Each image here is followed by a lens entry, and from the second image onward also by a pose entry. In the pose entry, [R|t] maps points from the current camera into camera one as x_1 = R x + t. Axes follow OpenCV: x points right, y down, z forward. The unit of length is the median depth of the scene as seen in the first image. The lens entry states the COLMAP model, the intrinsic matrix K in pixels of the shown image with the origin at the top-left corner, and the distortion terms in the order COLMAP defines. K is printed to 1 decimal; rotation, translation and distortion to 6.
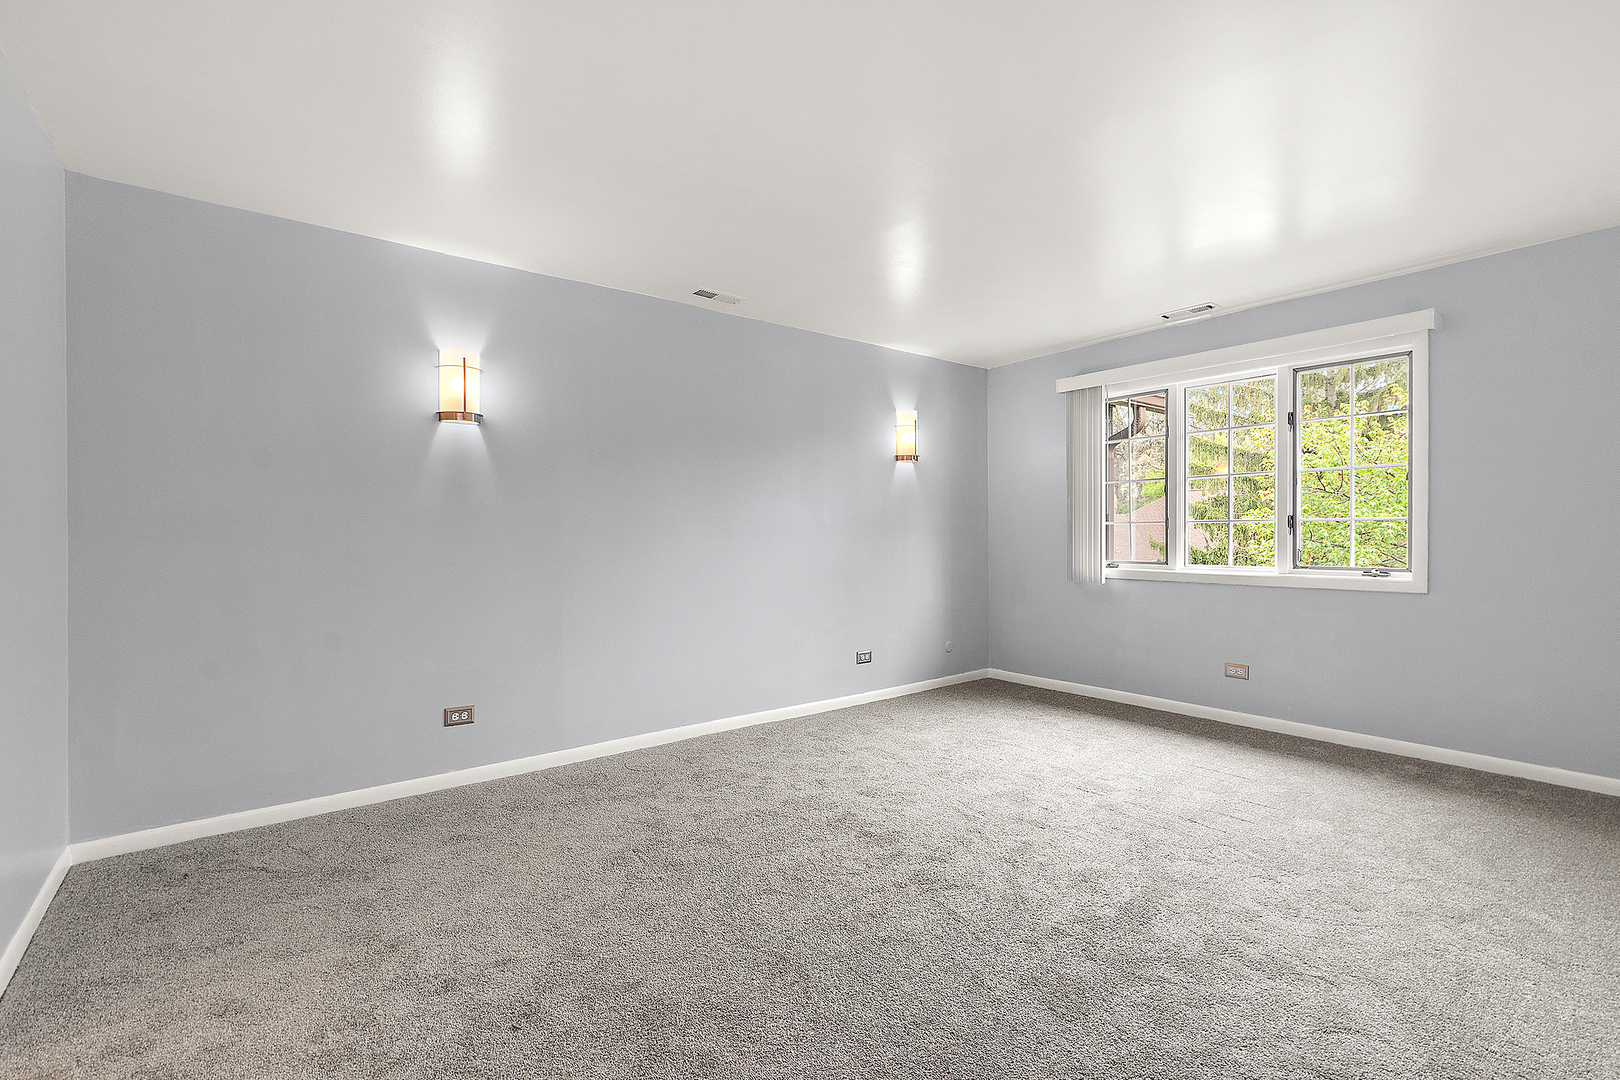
lens RADIAL K [[724.0, 0, 806.5], [0, 724.0, 546.2], [0, 0, 1]] dist [-0.006394, 0.001707]
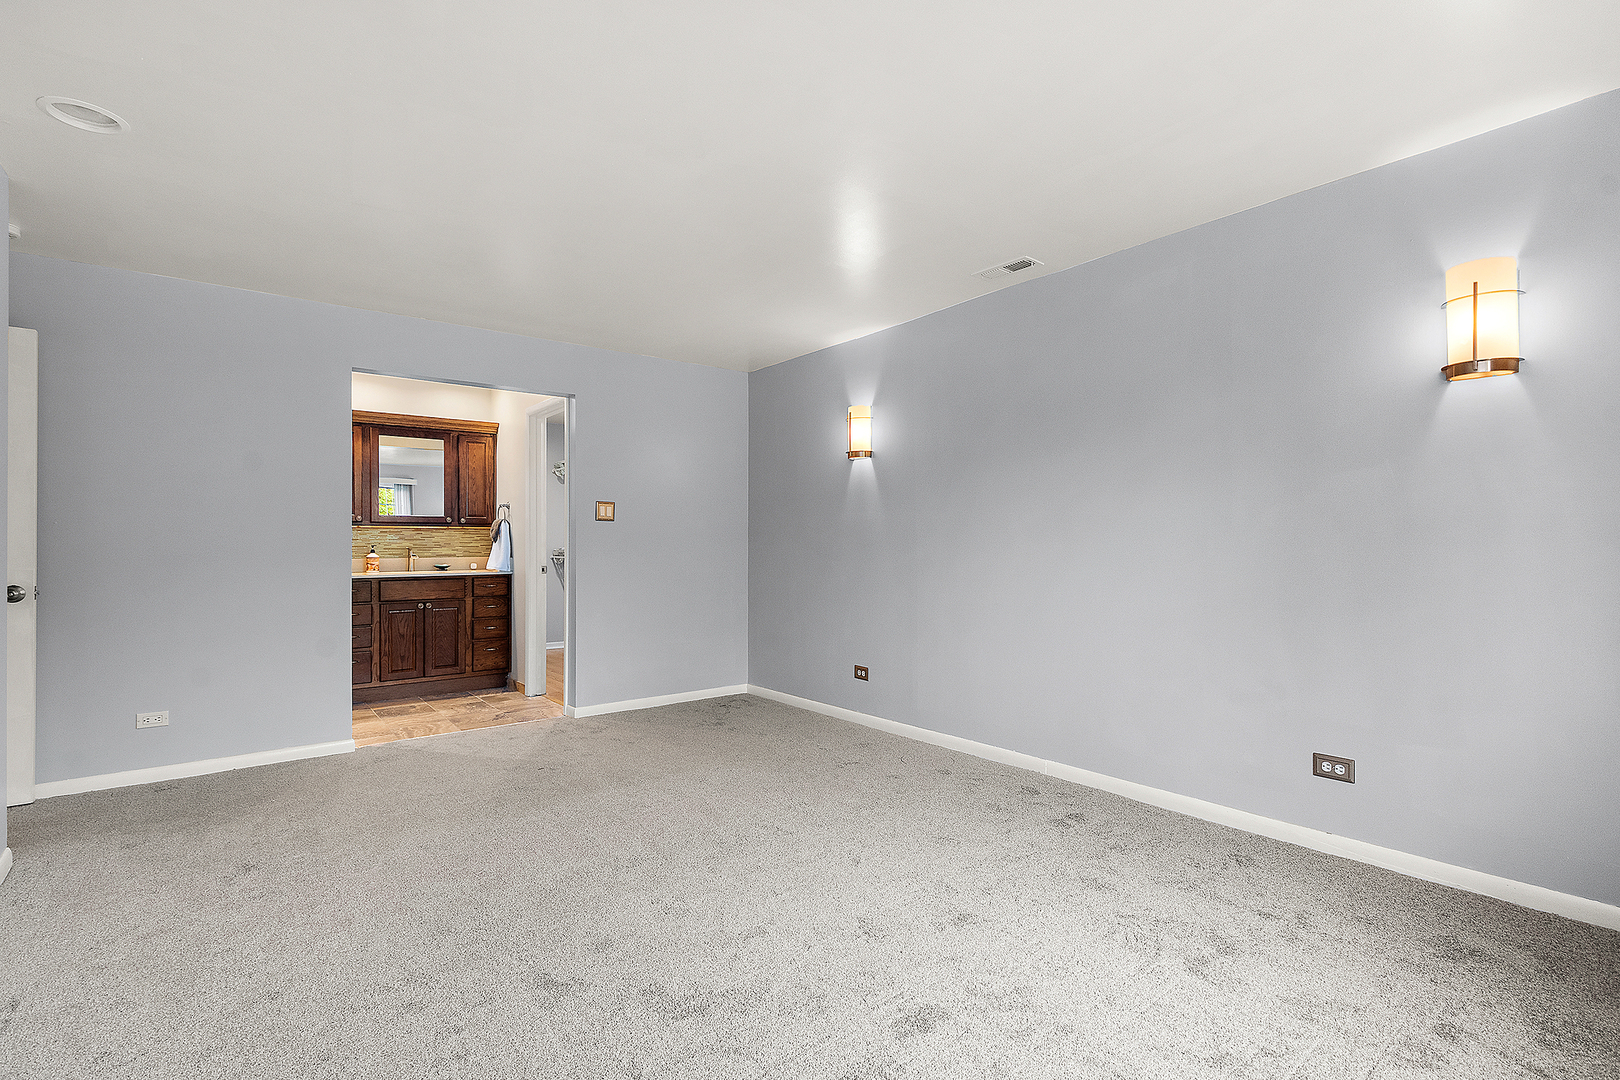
lens RADIAL K [[724.0, 0, 812.6], [0, 724.0, 543.6], [0, 0, 1]] dist [-0.006394, 0.001707]
pose [[-0.000489, 0.014214, -0.999899, 0.861293], [0.010088, 0.999848, 0.014208, -0.031687], [0.999949, -0.010080, -0.000633, 0.866213]]
